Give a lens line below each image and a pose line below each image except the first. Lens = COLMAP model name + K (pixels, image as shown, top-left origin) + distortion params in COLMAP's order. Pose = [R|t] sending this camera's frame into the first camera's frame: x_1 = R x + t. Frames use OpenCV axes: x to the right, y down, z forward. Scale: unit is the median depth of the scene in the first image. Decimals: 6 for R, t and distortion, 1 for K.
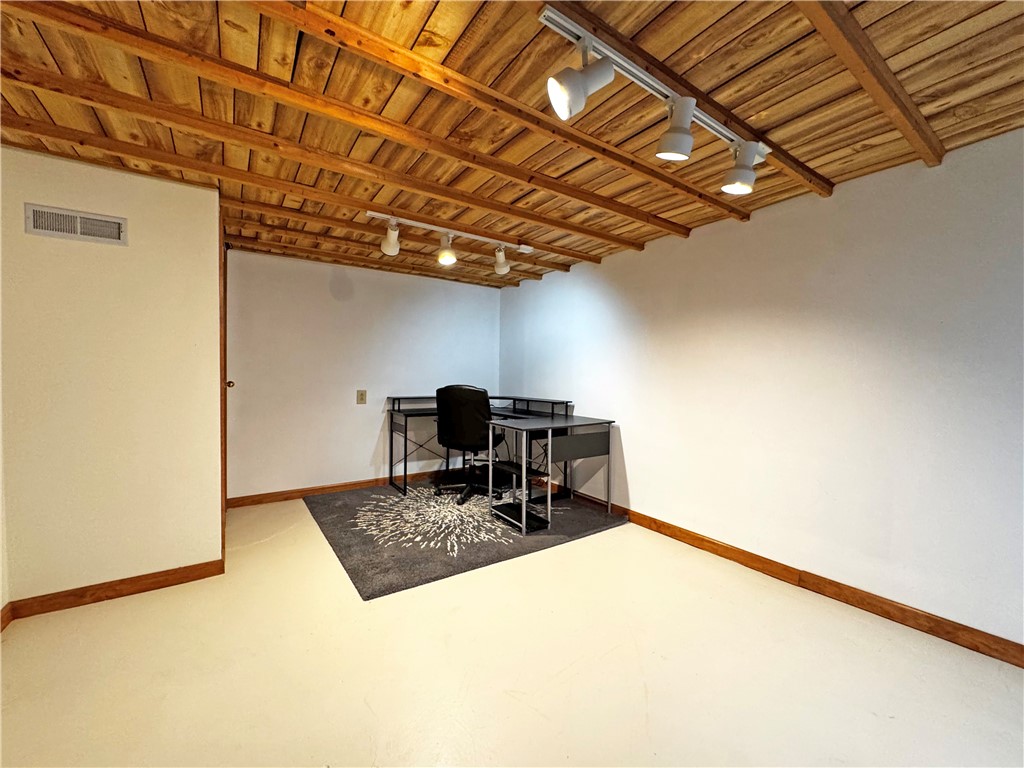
lens RADIAL K [[408.7, 0, 508.8], [0, 408.7, 384.0], [0, 0, 1]] dist [-0.001877, -0.000375]
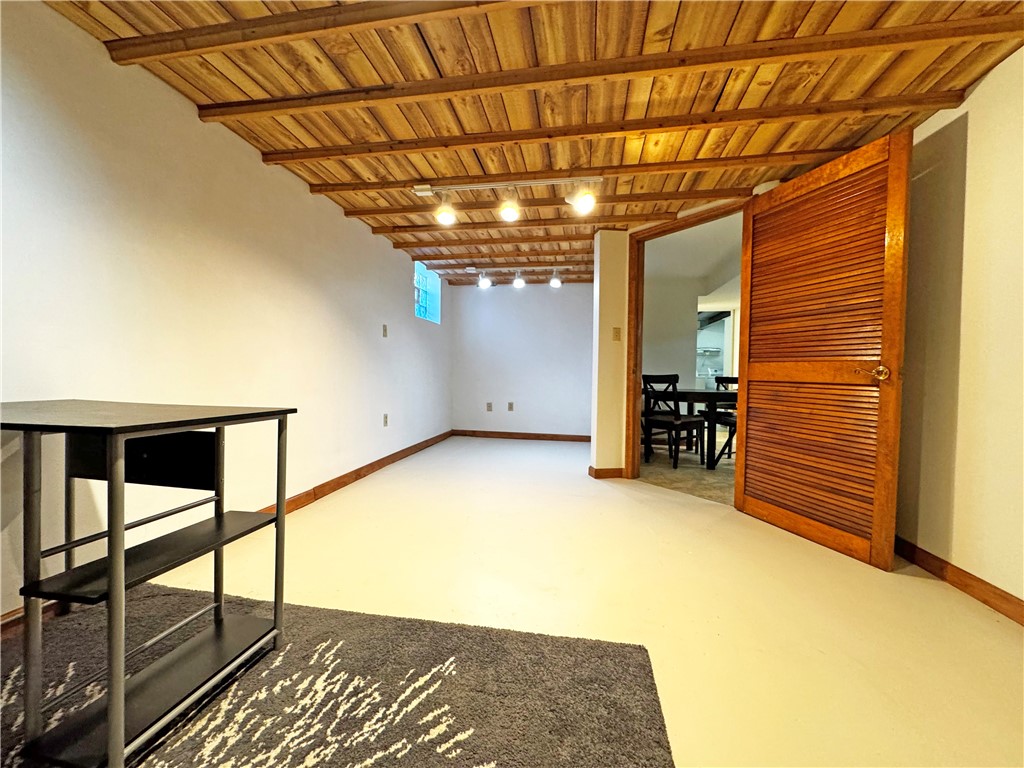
lens RADIAL K [[408.7, 0, 511.8], [0, 408.7, 382.5], [0, 0, 1]] dist [-0.001877, -0.000375]
pose [[-0.712753, -0.036772, 0.700451, -0.453730], [-0.006029, 0.998909, 0.046306, 0.055620], [-0.701389, 0.028782, -0.712197, 1.135233]]
